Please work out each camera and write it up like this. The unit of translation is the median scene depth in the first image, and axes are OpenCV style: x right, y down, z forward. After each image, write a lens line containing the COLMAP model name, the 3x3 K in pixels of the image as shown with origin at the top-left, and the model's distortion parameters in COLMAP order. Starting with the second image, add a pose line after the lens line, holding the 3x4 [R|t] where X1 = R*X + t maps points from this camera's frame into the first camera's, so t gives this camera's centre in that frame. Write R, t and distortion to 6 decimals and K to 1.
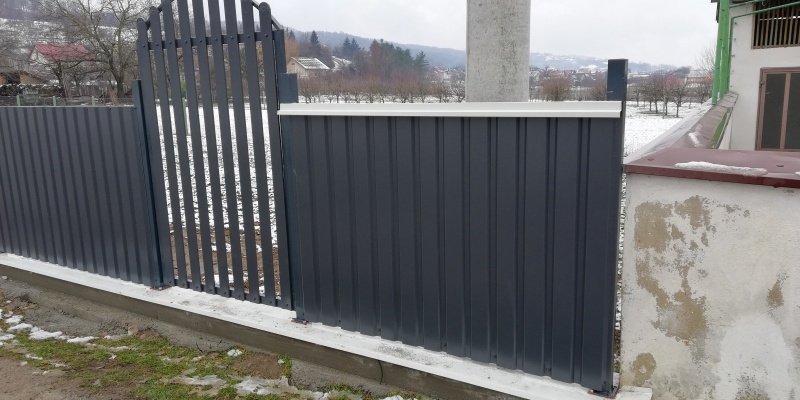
lens RADIAL K [[596.4, 0, 399.5], [0, 596.4, 200.7], [0, 0, 1]] dist [0.010338, 0.001100]
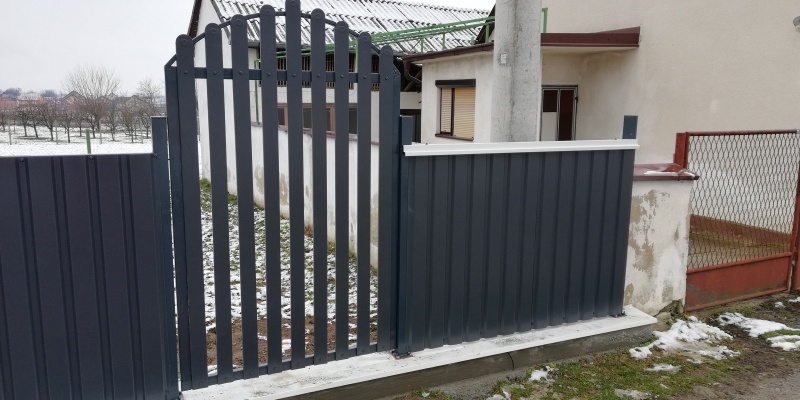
lens RADIAL K [[596.4, 0, 399.2], [0, 596.4, 200.3], [0, 0, 1]] dist [0.010338, 0.001100]
pose [[0.548830, -0.104180, 0.829417, -1.415970], [0.137224, 0.989972, 0.033545, -0.139096], [-0.824594, 0.095405, 0.557622, 0.590348]]
